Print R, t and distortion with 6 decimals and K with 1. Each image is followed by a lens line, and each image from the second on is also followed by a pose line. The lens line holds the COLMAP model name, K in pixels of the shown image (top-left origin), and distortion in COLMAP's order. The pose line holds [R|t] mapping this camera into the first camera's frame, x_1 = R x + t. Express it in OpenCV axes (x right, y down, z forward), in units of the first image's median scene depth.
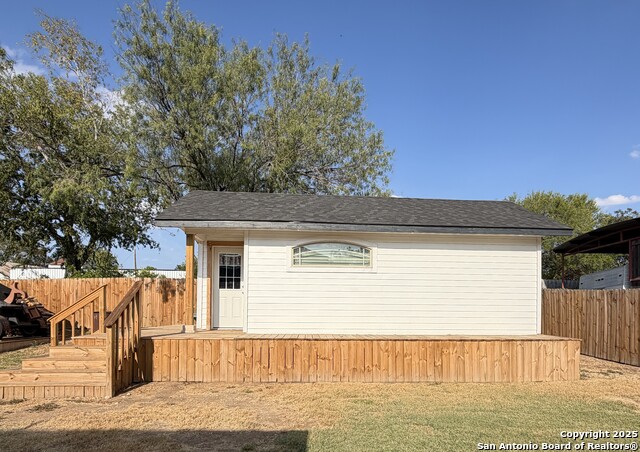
lens RADIAL K [[266.6, 0, 320.0], [0, 266.6, 226.0], [0, 0, 1]] dist [0.001438, 0.000139]
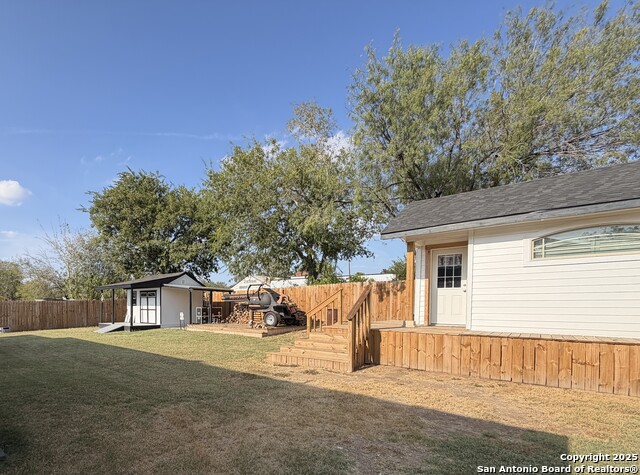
lens RADIAL K [[272.6, 0, 319.5], [0, 272.6, 269.6], [0, 0, 1]] dist [0.001171, -0.000130]
pose [[0.771082, -0.086692, -0.630806, -0.049800], [0.188762, 0.977277, 0.096430, -0.026250], [0.608113, -0.193428, 0.769925, -0.092544]]
